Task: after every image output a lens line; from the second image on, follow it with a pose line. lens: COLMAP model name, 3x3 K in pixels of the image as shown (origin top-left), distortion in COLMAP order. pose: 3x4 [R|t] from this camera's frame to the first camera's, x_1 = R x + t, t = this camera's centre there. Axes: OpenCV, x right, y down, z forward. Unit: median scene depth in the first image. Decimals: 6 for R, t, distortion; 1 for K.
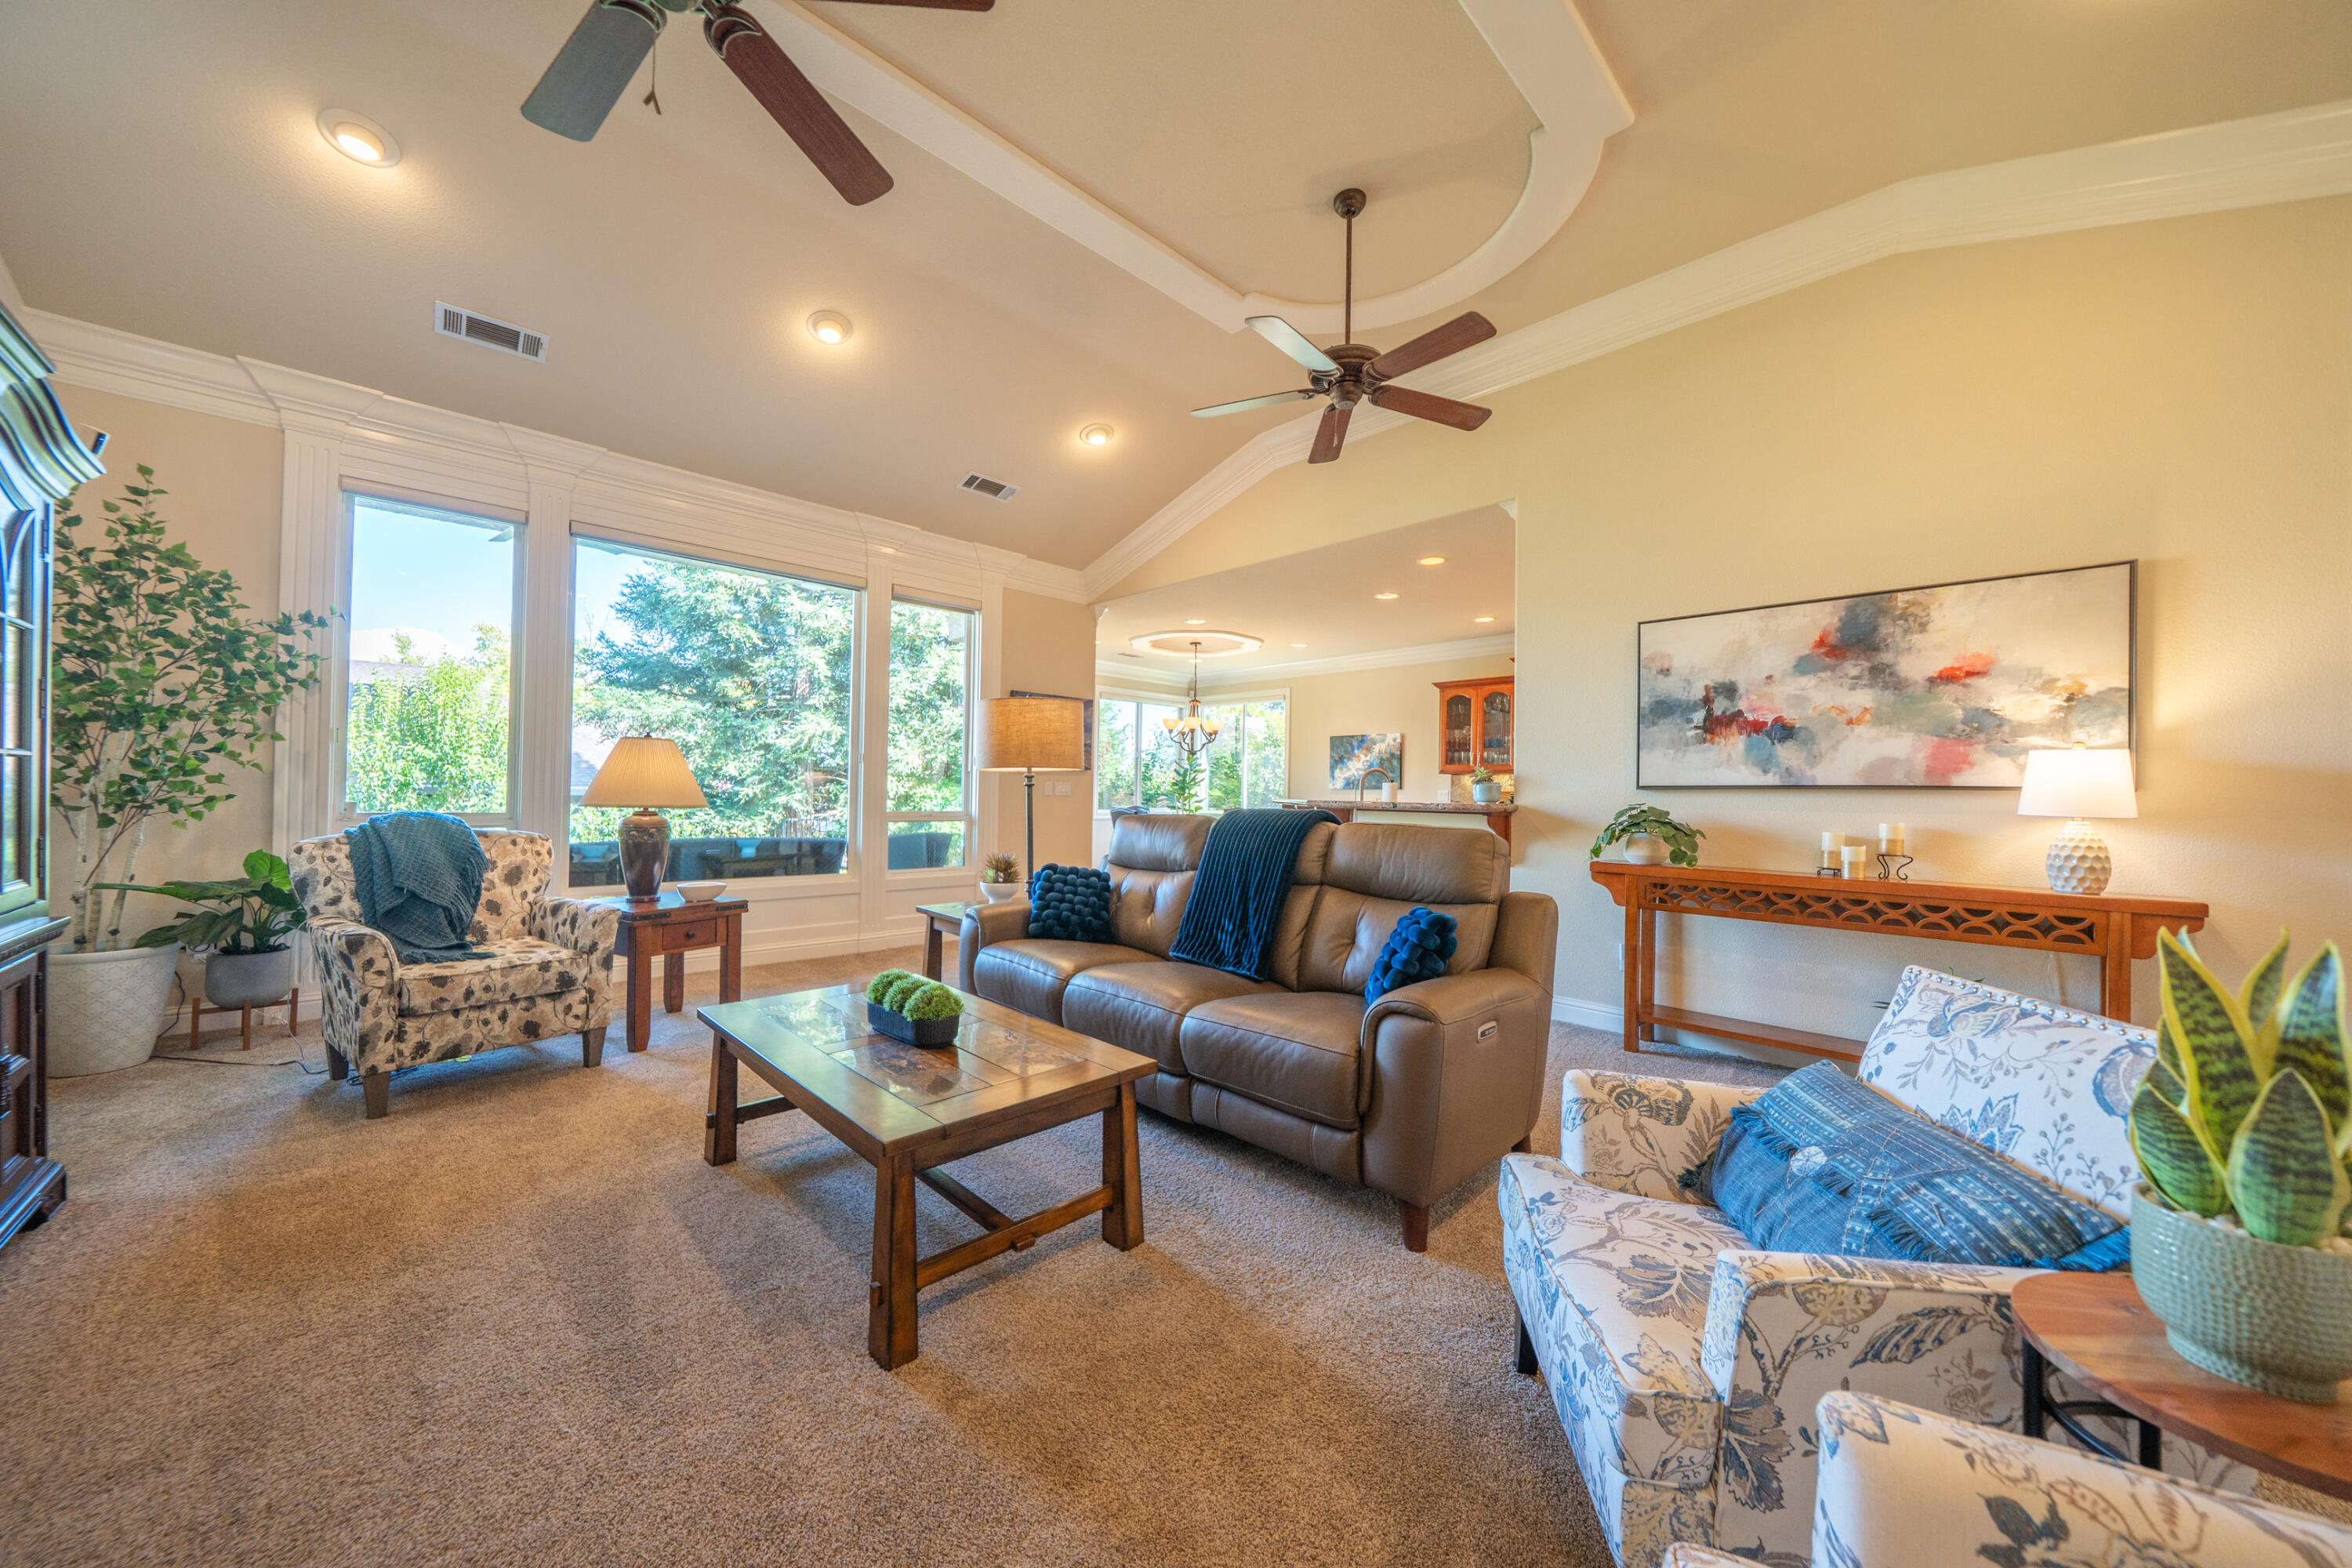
lens RADIAL K [[812.2, 0, 1162.5], [0, 812.2, 792.3], [0, 0, 1]] dist [-0.011130, 0.000773]
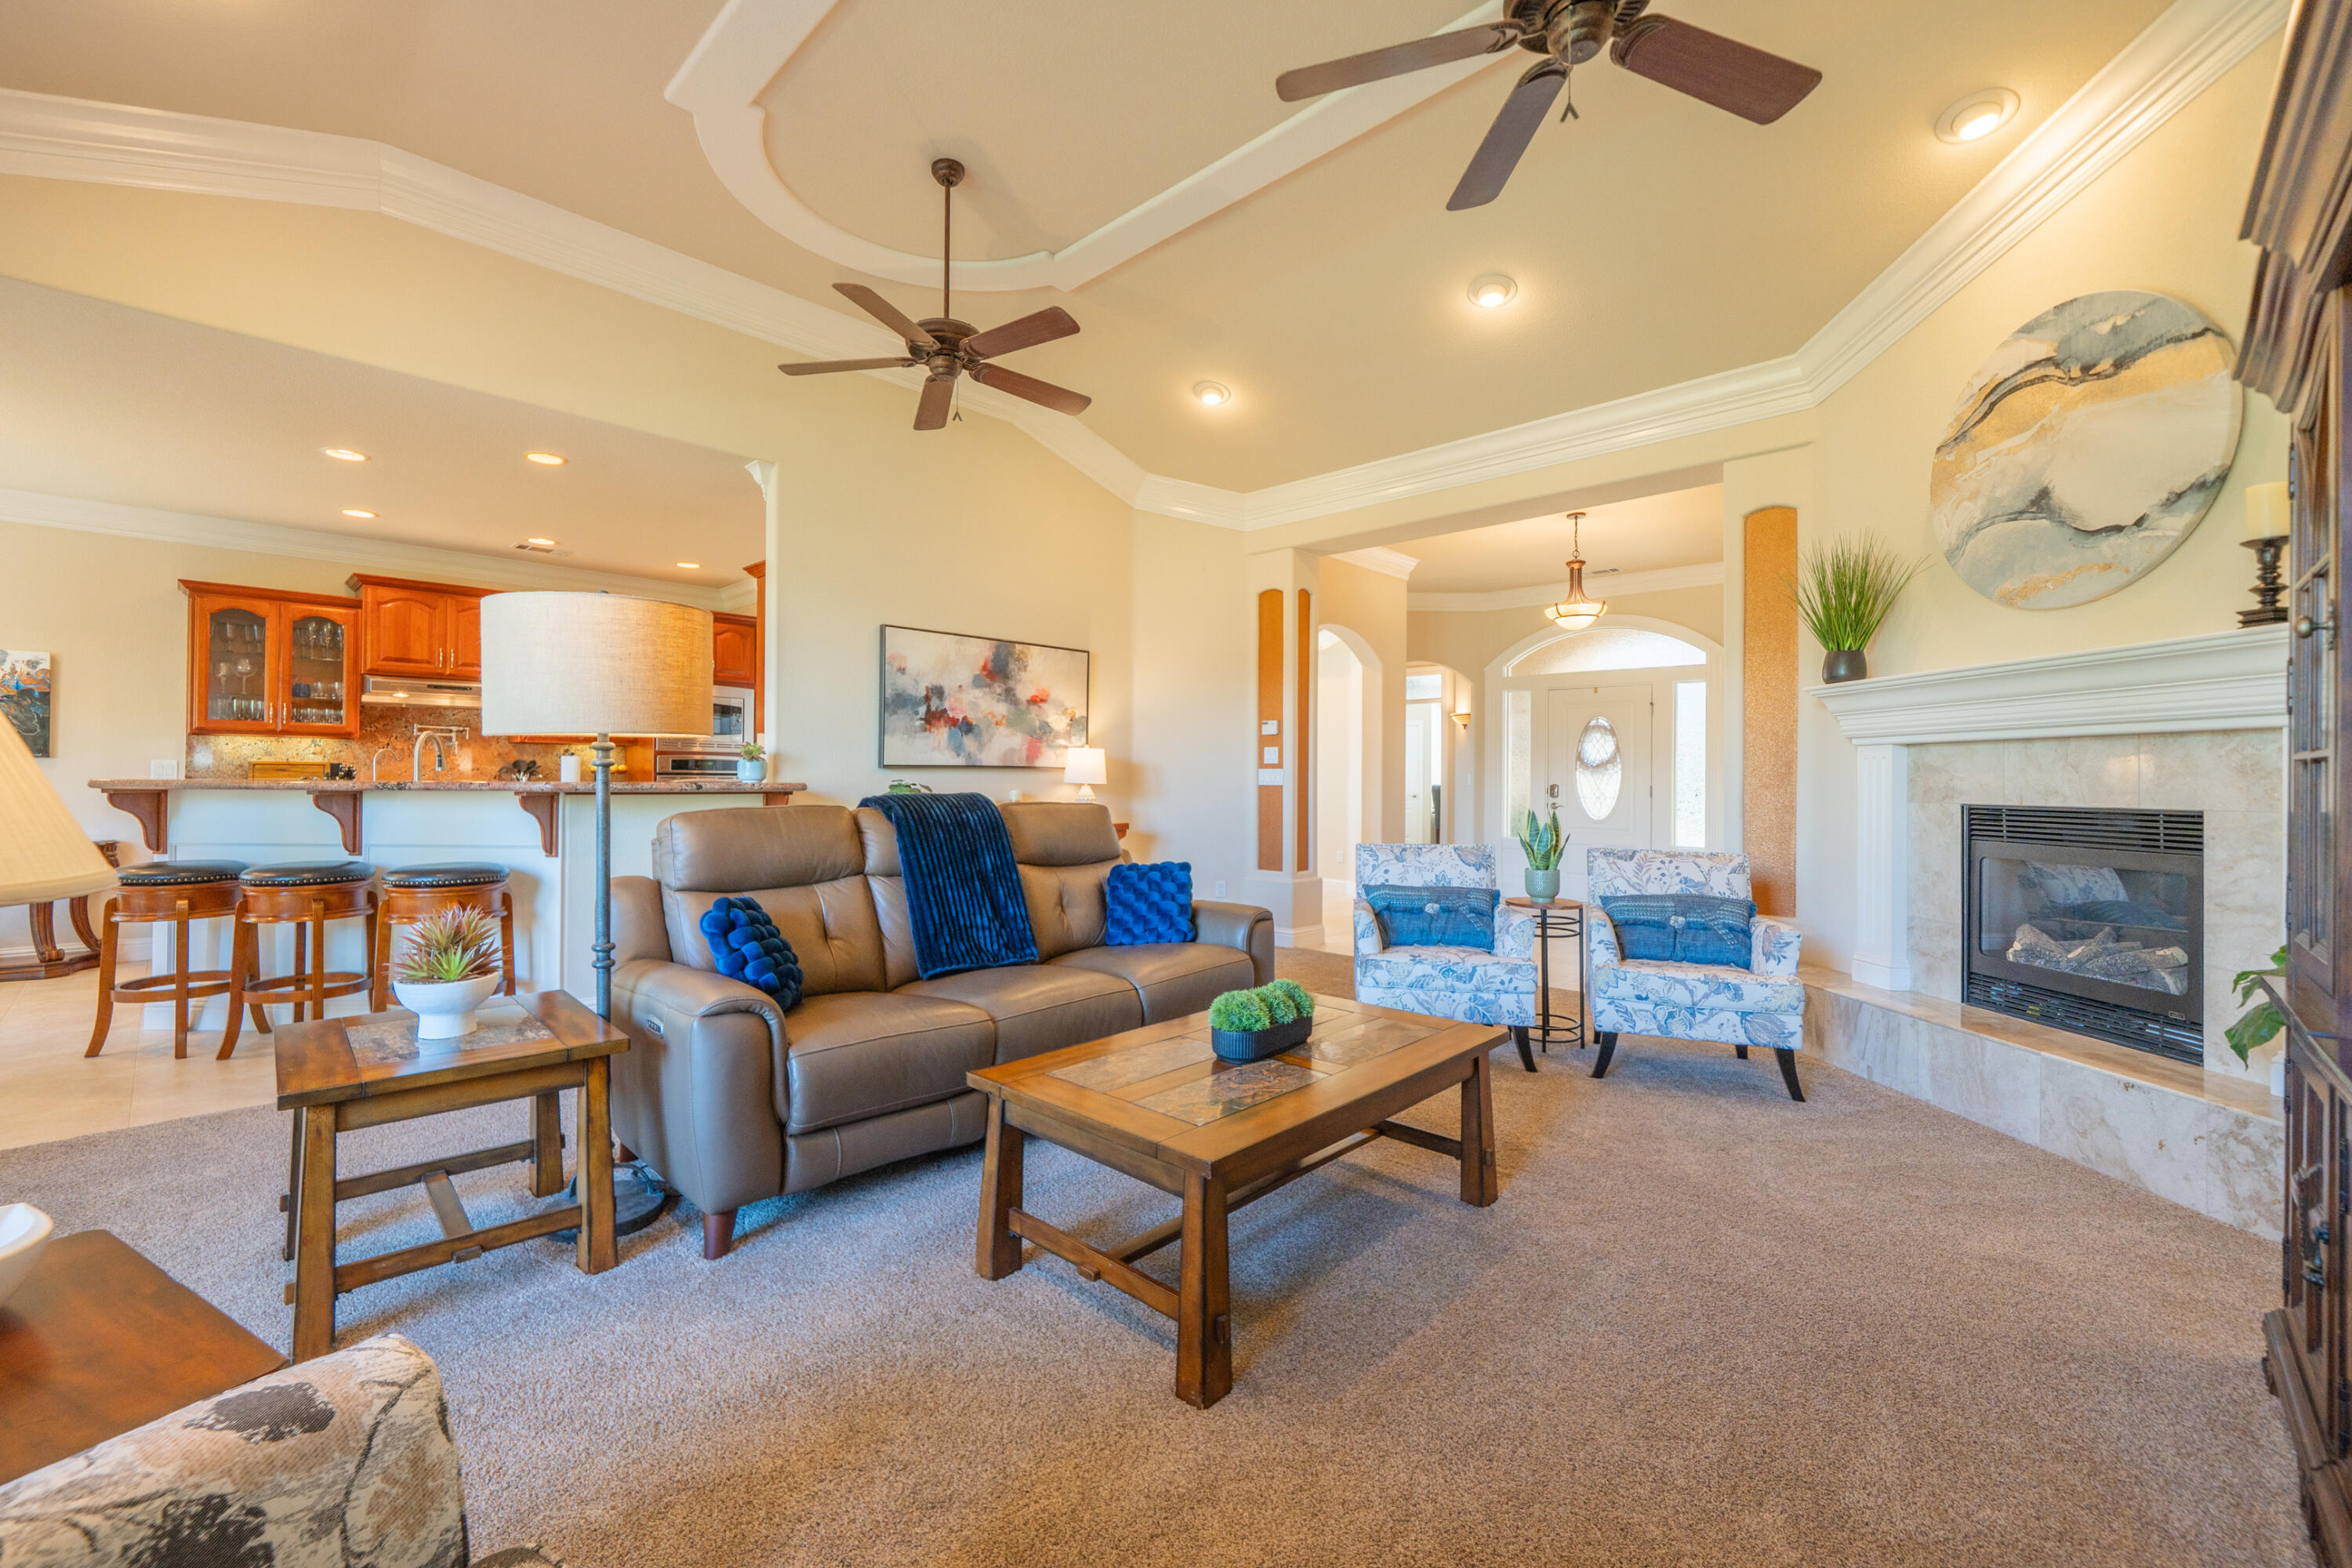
lens RADIAL K [[936.6, 0, 1152.0], [0, 936.6, 778.6], [0, 0, 1]] dist [-0.019241, -0.000104]
pose [[-0.045091, -0.016840, 0.998841, -0.827305], [-0.007812, 0.999833, 0.016504, -0.014130], [-0.998952, -0.007059, -0.045215, 0.717131]]
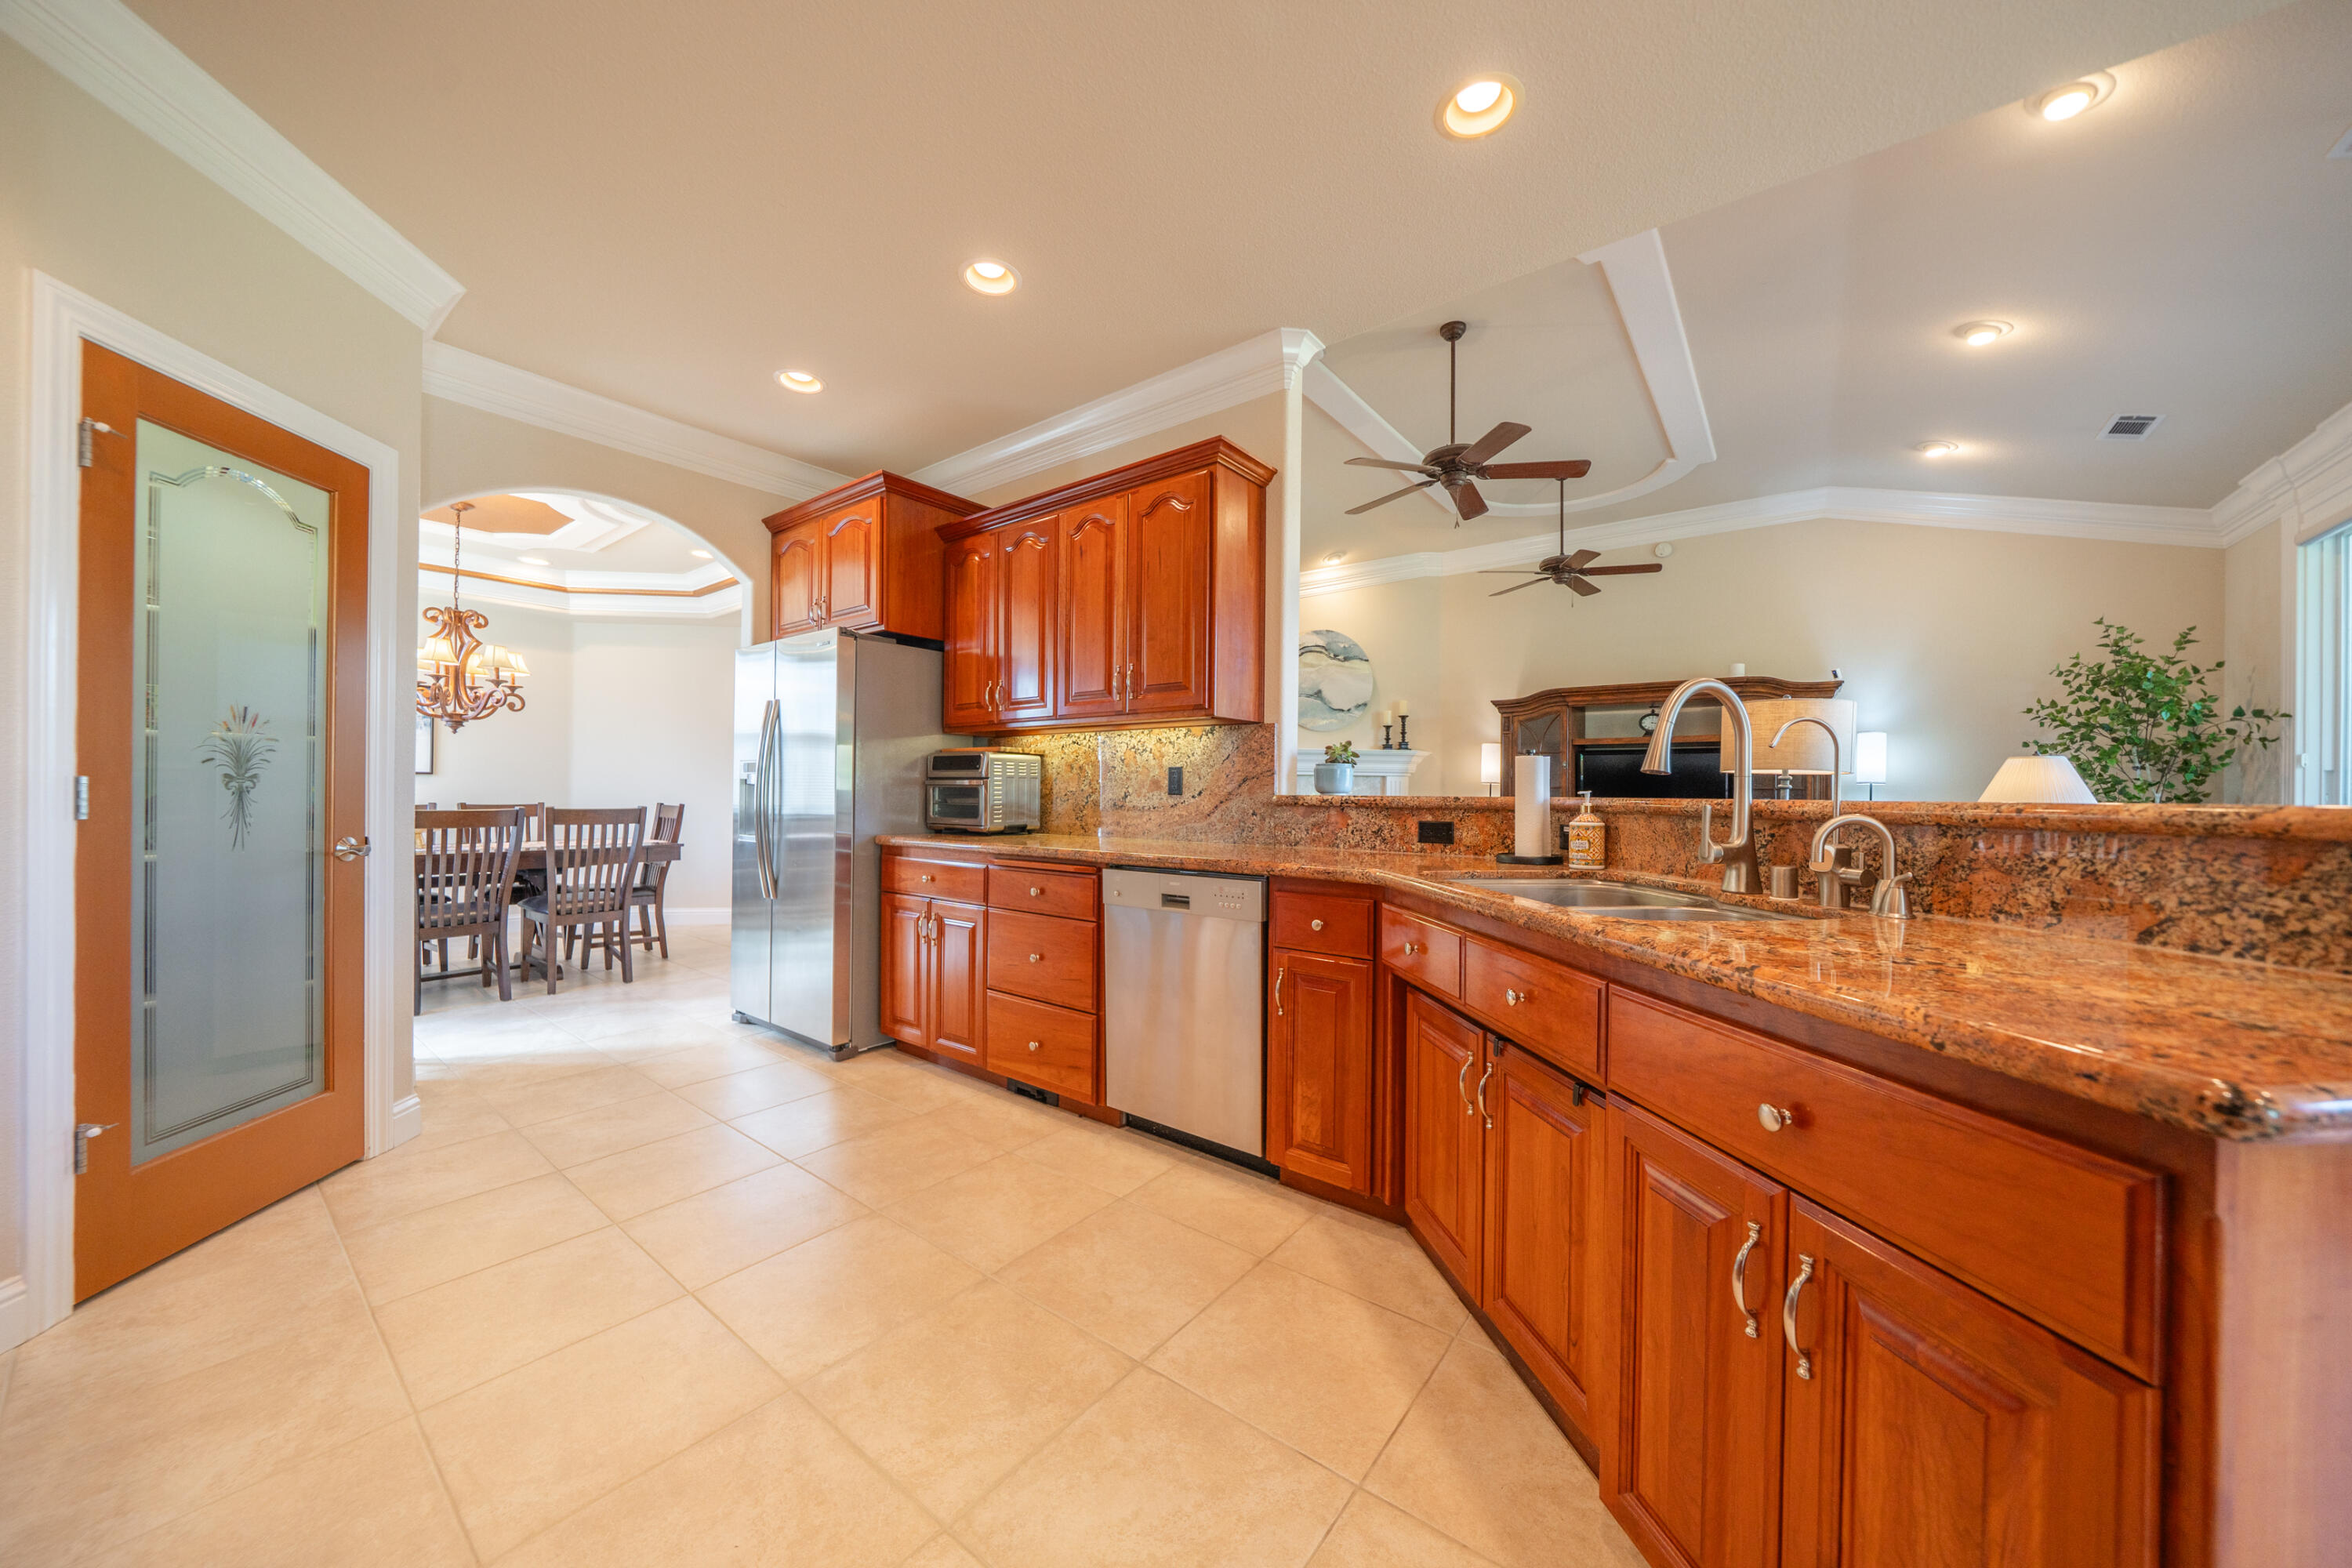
lens RADIAL K [[812.2, 0, 1155.1], [0, 812.2, 791.9], [0, 0, 1]] dist [-0.011130, 0.000773]
pose [[-0.990851, -0.026834, -0.132263, 0.761041], [-0.026456, 0.999639, -0.004609, 0.022115], [0.132339, -0.001067, -0.991204, 2.005398]]
